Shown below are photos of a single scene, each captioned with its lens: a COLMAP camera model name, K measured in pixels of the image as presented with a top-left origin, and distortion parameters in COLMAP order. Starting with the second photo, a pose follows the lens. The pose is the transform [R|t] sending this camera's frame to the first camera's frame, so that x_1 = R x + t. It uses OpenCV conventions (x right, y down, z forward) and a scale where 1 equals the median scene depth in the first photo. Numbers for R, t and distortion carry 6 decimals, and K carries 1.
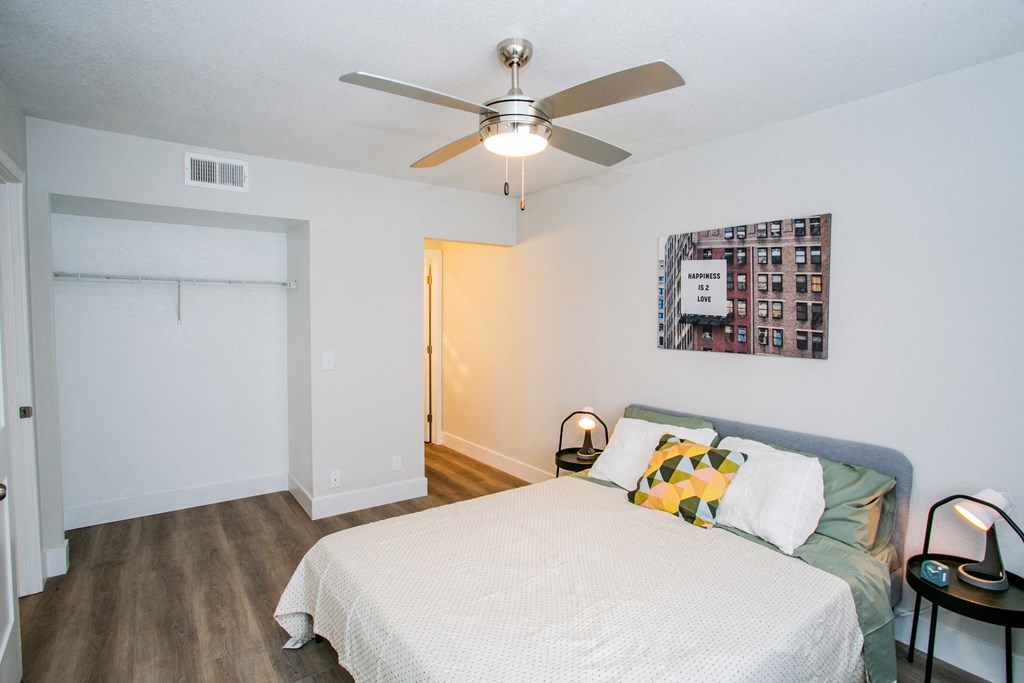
lens RADIAL K [[506.4, 0, 512.2], [0, 506.4, 332.0], [0, 0, 1]] dist [-0.024659, 0.000211]
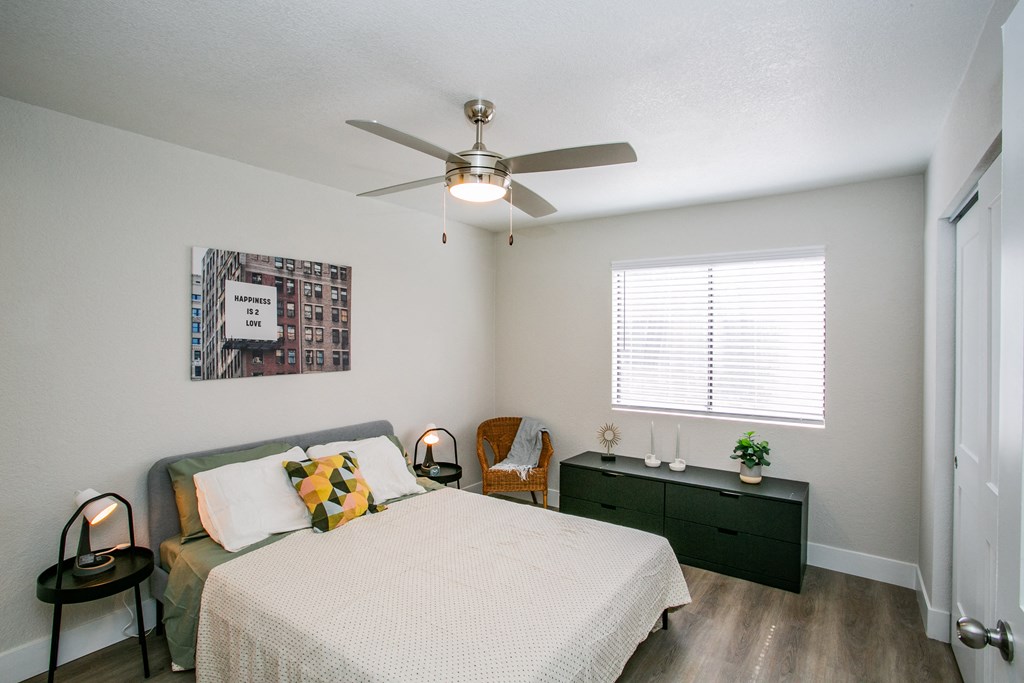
lens RADIAL K [[506.4, 0, 512.2], [0, 506.4, 332.0], [0, 0, 1]] dist [-0.024659, 0.000211]
pose [[-0.294534, 0.000269, 0.955641, -0.743735], [0.030332, 0.999499, 0.009067, -0.044715], [-0.955159, 0.031657, -0.294395, 0.854419]]
